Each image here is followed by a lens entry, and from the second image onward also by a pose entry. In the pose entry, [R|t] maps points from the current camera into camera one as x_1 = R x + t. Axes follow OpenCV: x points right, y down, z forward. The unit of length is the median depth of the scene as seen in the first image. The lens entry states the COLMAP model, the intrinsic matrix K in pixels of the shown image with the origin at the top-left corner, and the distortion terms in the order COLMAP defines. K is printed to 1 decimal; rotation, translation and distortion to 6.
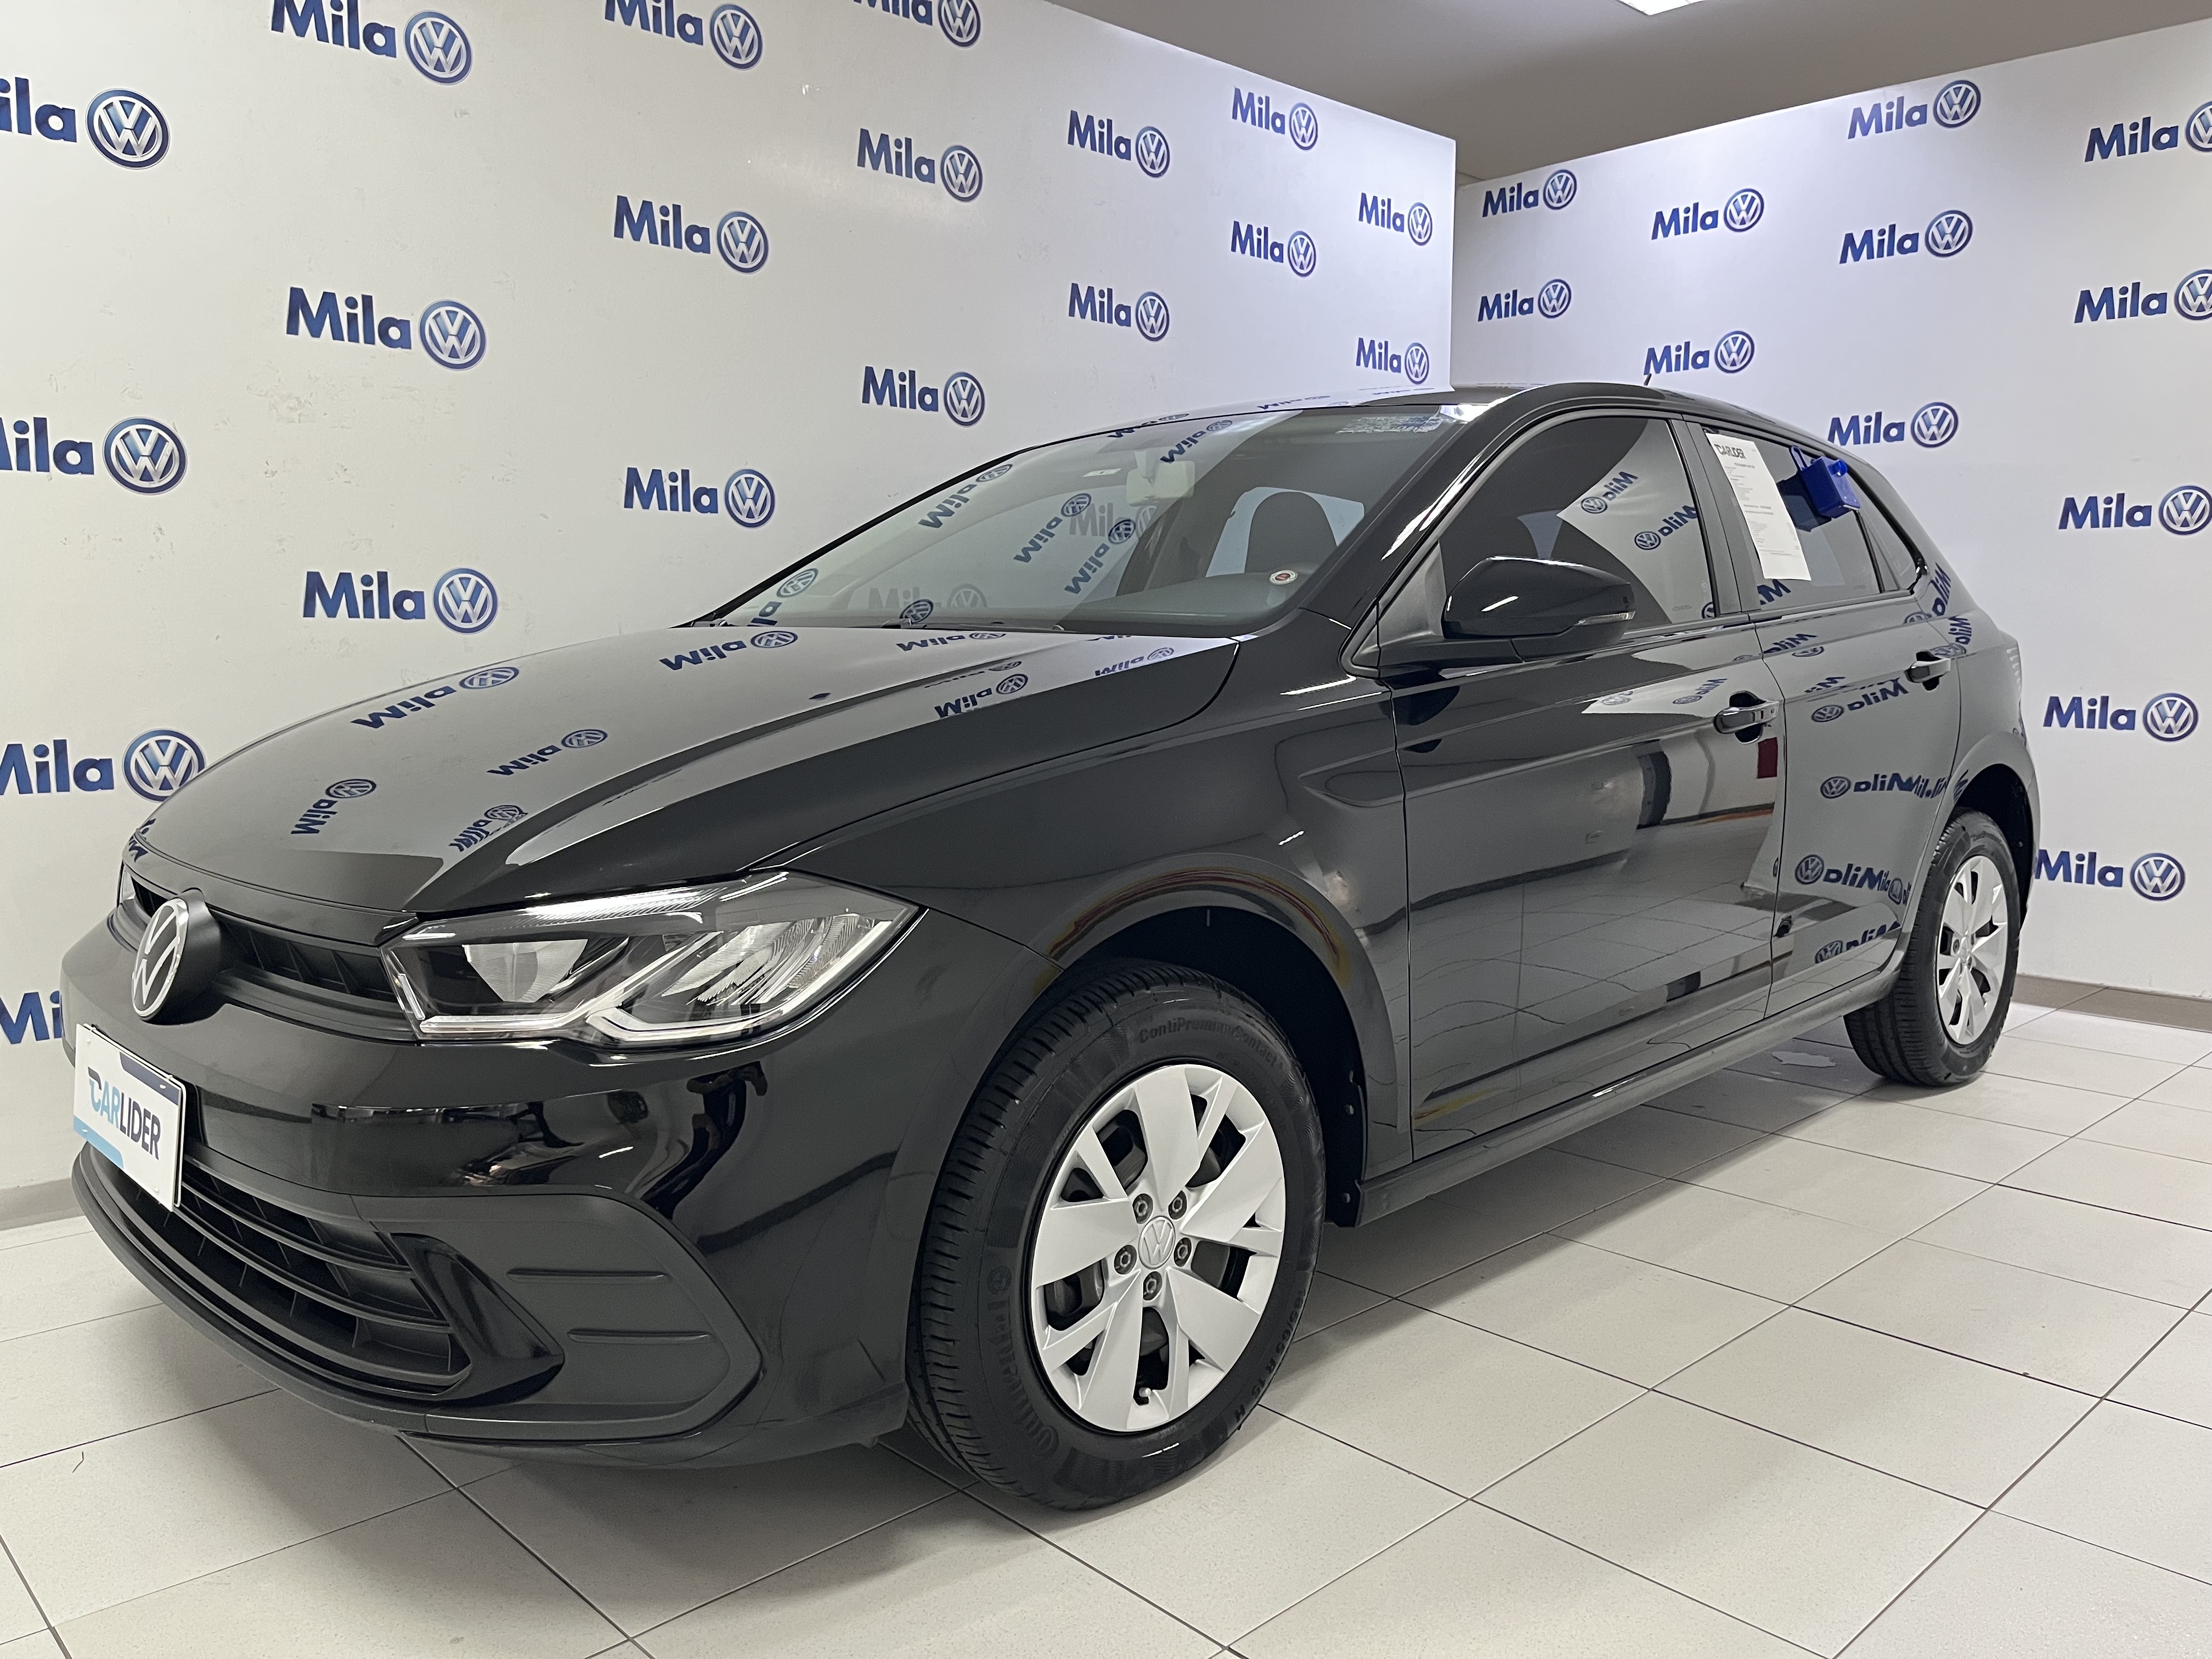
lens RADIAL K [[1653.9, 0, 1115.1], [0, 1653.9, 832.1], [0, 0, 1]] dist [0.085110, -0.133498]
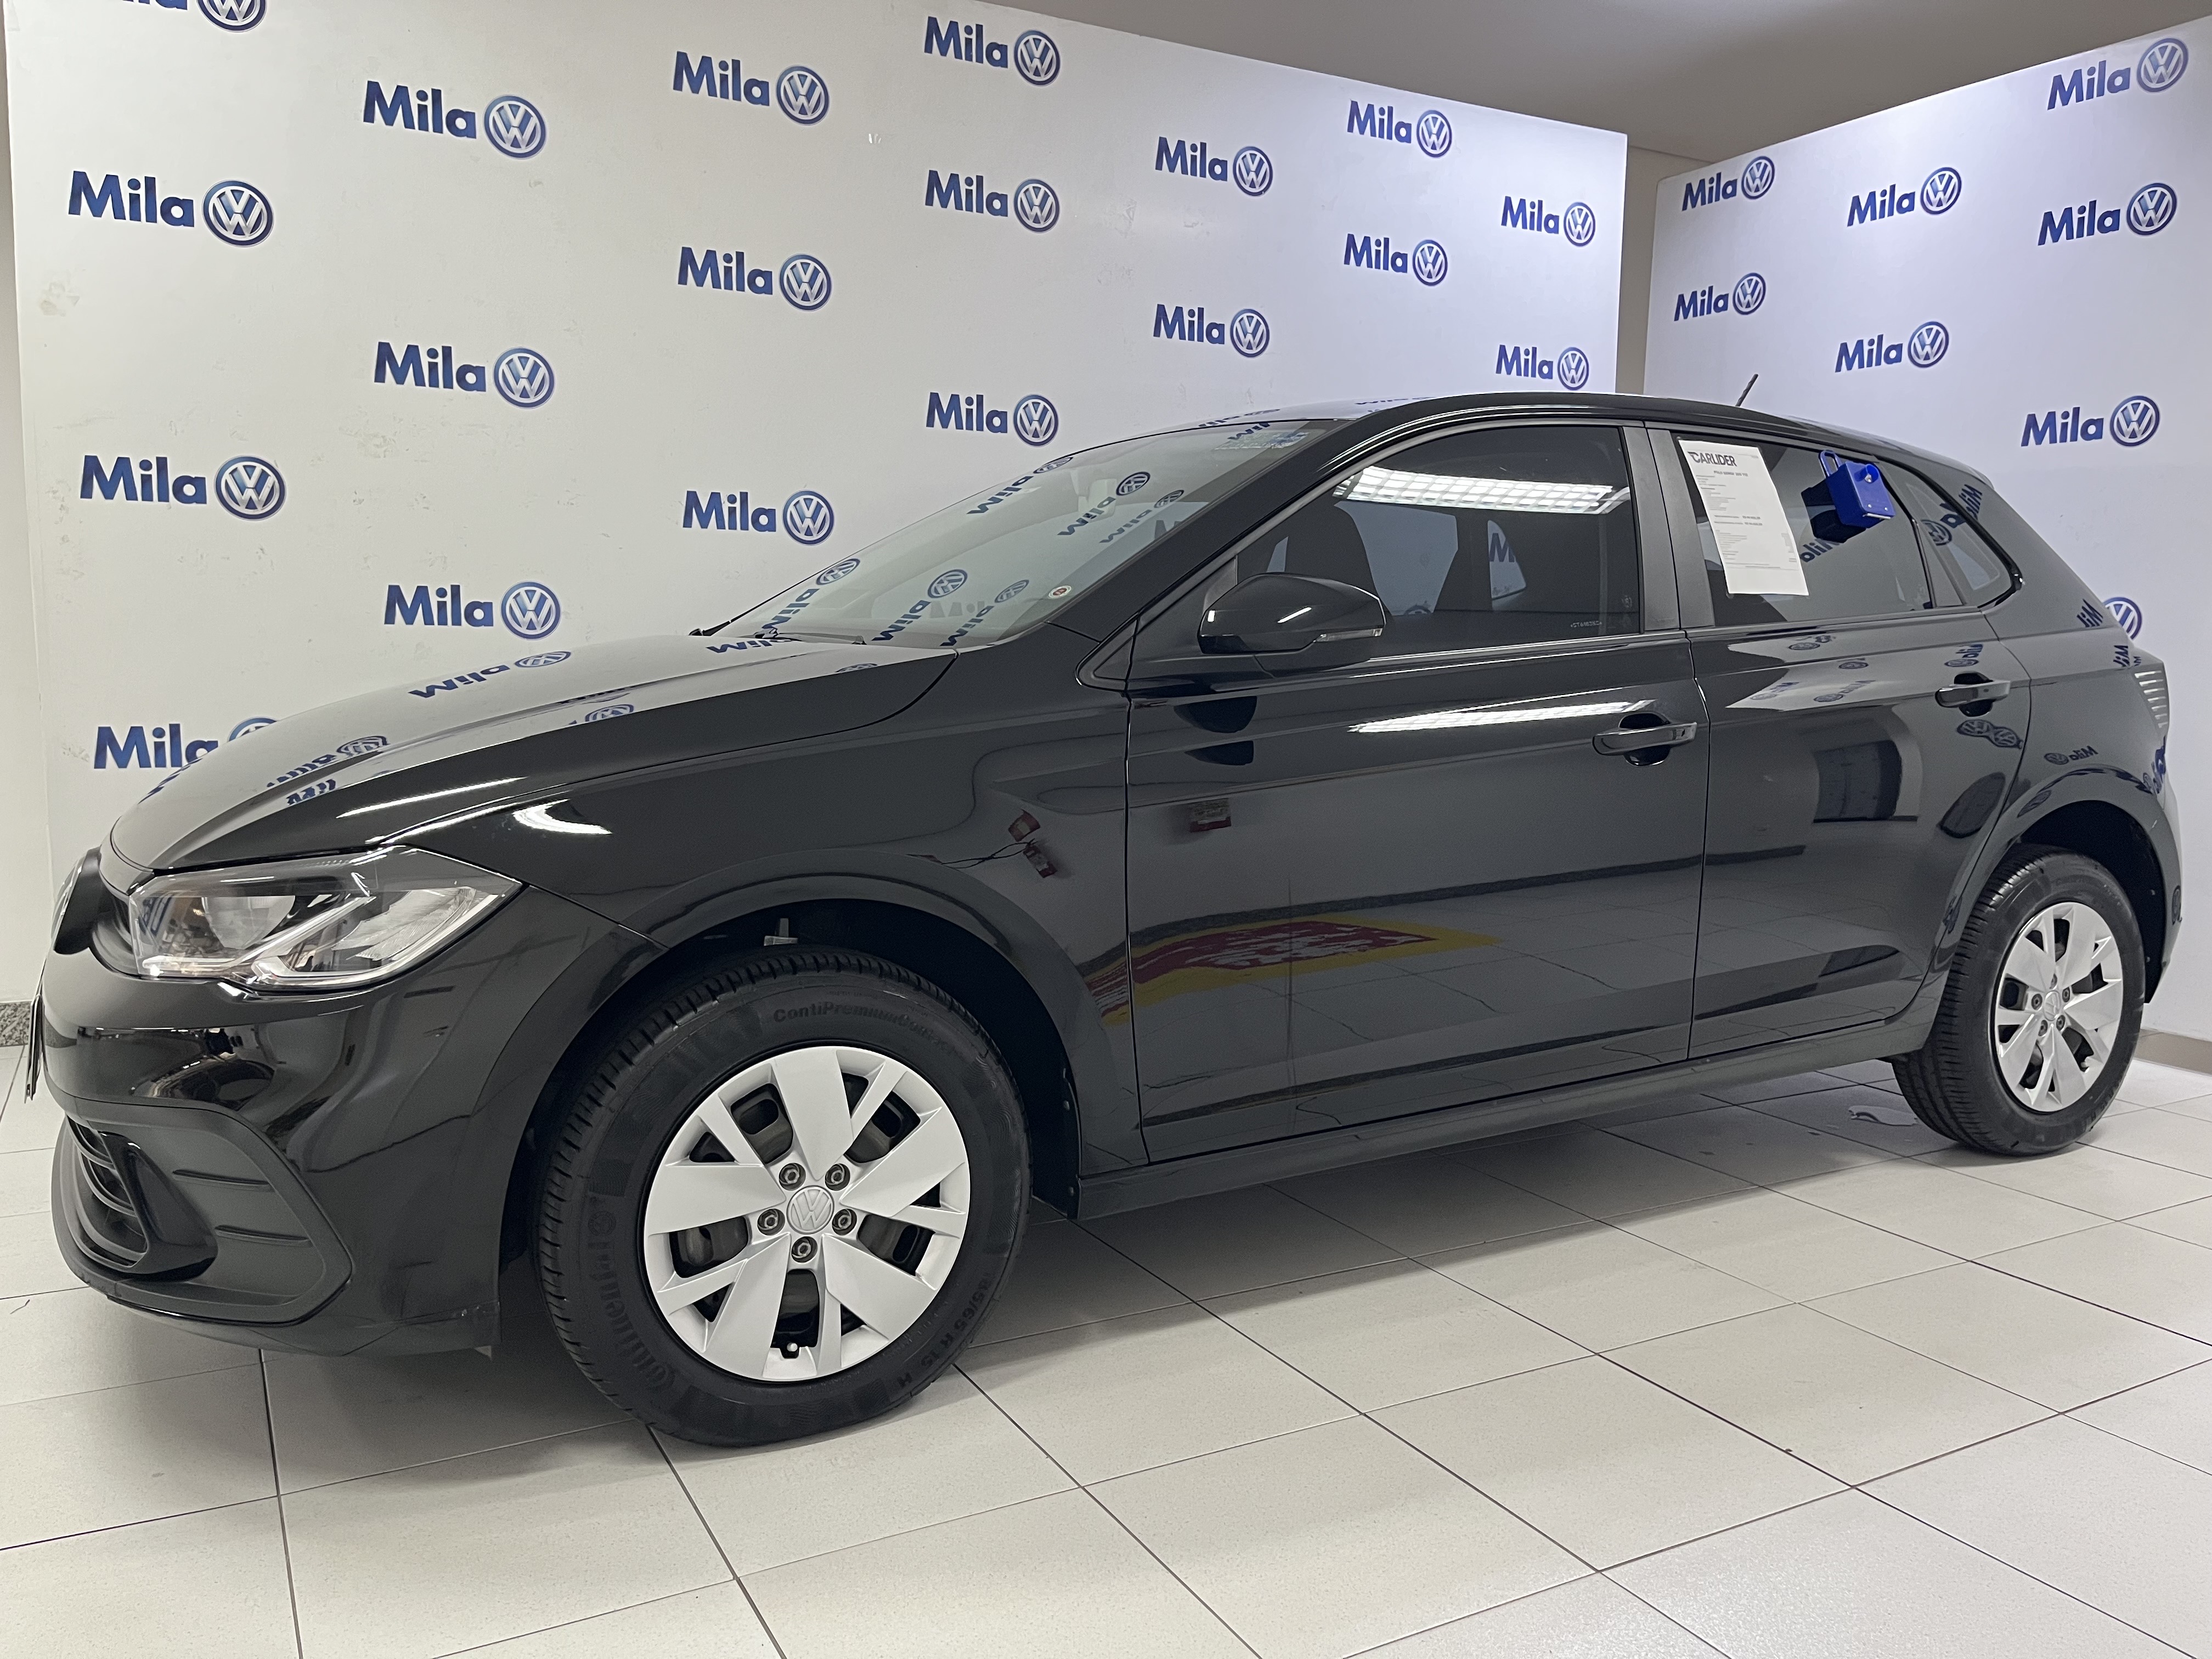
lens RADIAL K [[1653.9, 0, 1115.1], [0, 1653.9, 832.1], [0, 0, 1]] dist [0.085110, -0.133498]
pose [[0.966336, 0.038433, -0.254398, 0.265790], [-0.039921, 0.999203, -0.000687, -0.002534], [0.254169, 0.010820, 0.967099, 0.002981]]
